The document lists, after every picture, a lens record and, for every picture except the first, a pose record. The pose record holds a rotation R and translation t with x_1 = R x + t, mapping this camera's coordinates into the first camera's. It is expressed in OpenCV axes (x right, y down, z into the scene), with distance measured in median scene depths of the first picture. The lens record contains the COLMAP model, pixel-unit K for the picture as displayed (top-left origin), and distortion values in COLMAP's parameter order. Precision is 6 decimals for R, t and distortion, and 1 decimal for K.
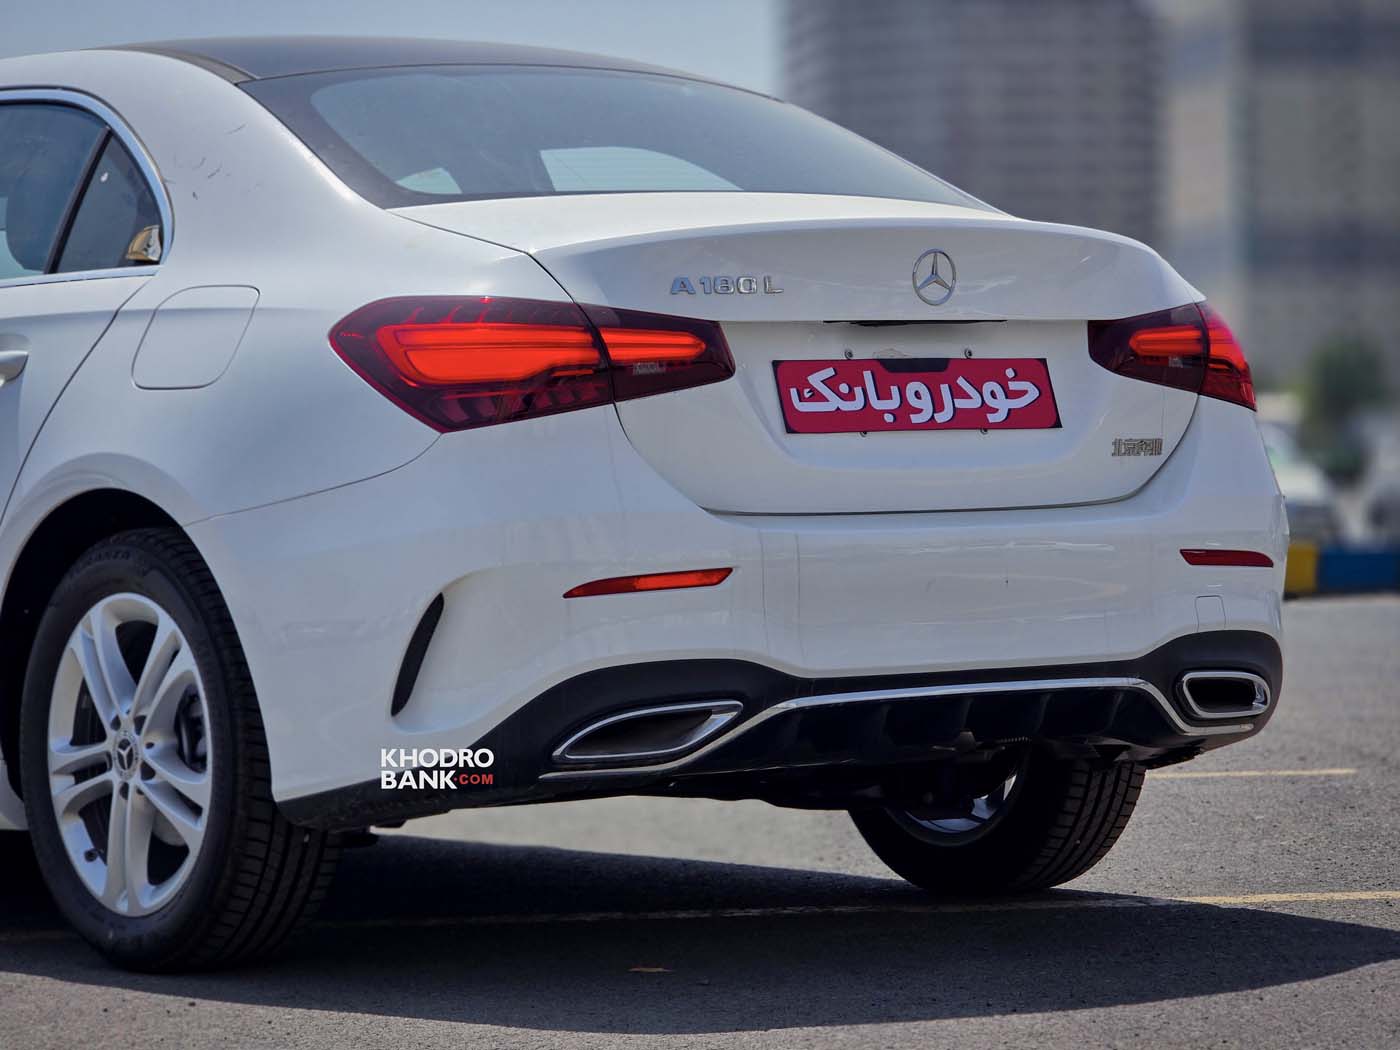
lens RADIAL K [[4847.5, 0, 693.2], [0, 4847.5, 535.6], [0, 0, 1]] dist [0.315246, 0.000000]
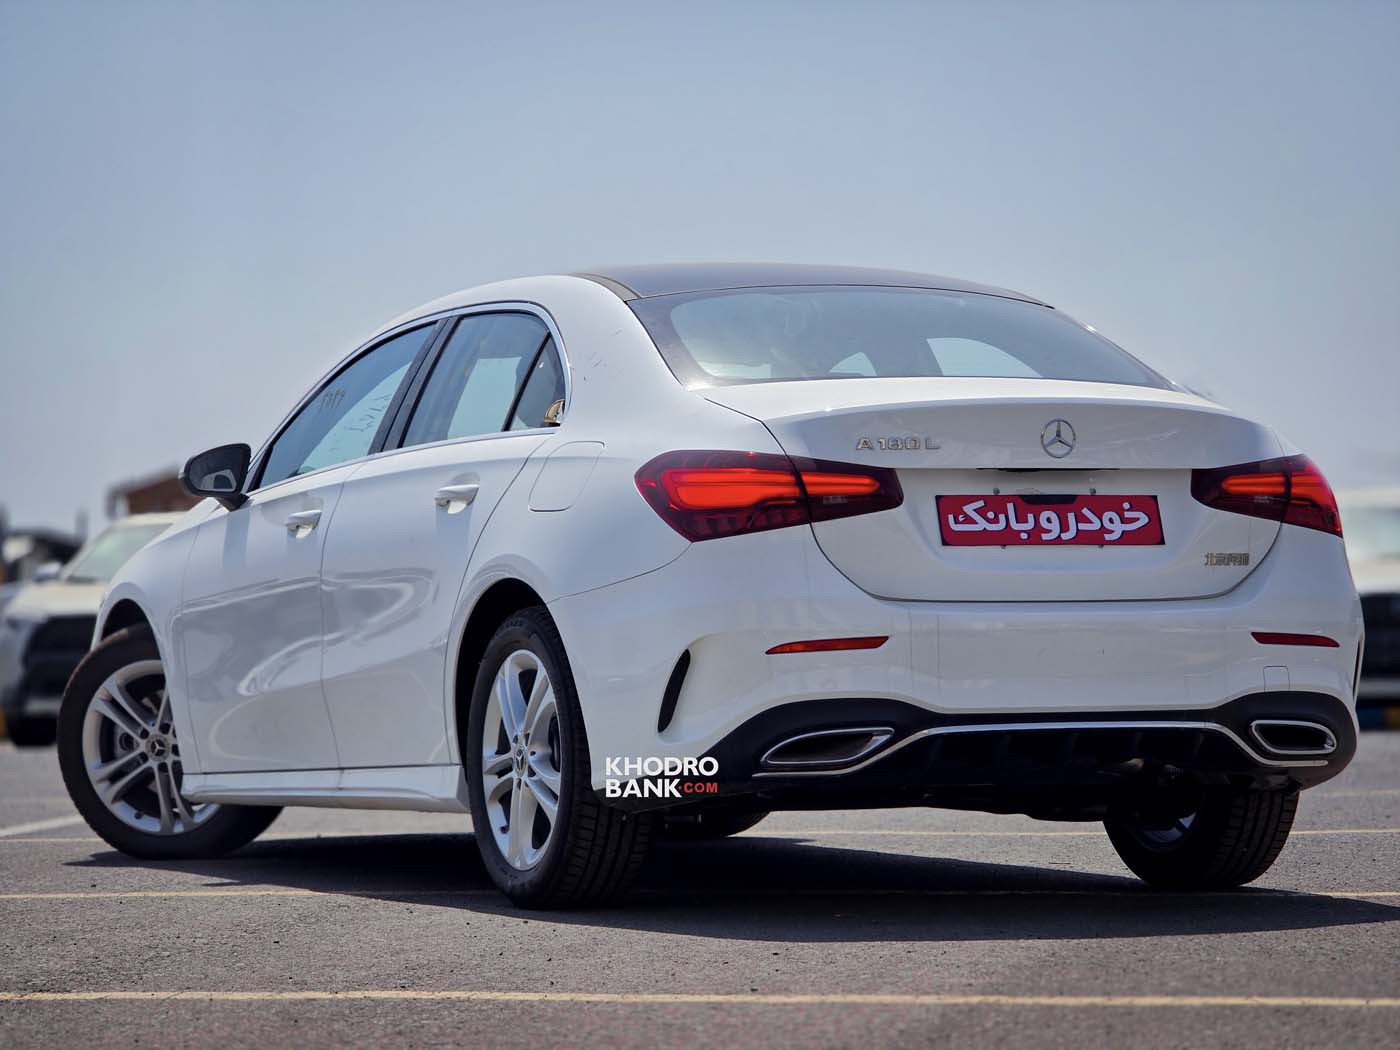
lens RADIAL K [[4847.5, 0, 686.9], [0, 4847.5, 534.6], [0, 0, 1]] dist [0.315246, 0.000000]
pose [[0.971925, 0.011108, -0.235028, 0.279328], [-0.017417, 0.999541, -0.024782, 0.012663], [0.234645, 0.028180, 0.971673, -0.417725]]
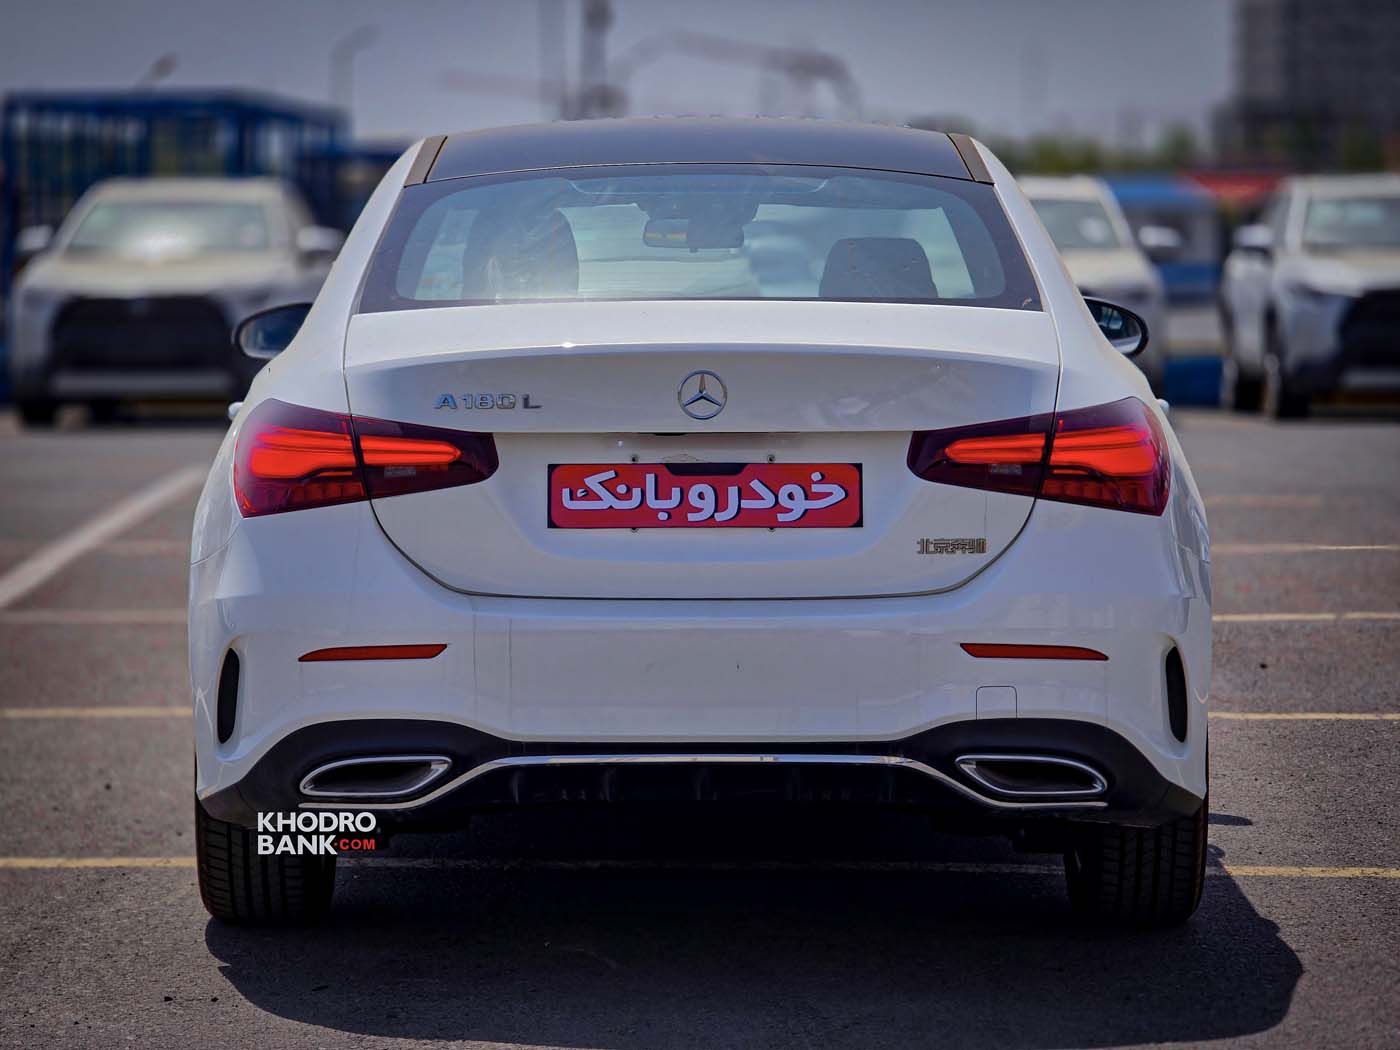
lens RADIAL K [[4847.5, 0, 700.7], [0, 4847.5, 530.0], [0, 0, 1]] dist [0.315246, 0.000000]
pose [[0.794680, 0.060508, -0.604006, 0.734468], [-0.026060, 0.997503, 0.065642, -0.095725], [0.606469, -0.036424, 0.794272, 0.095229]]
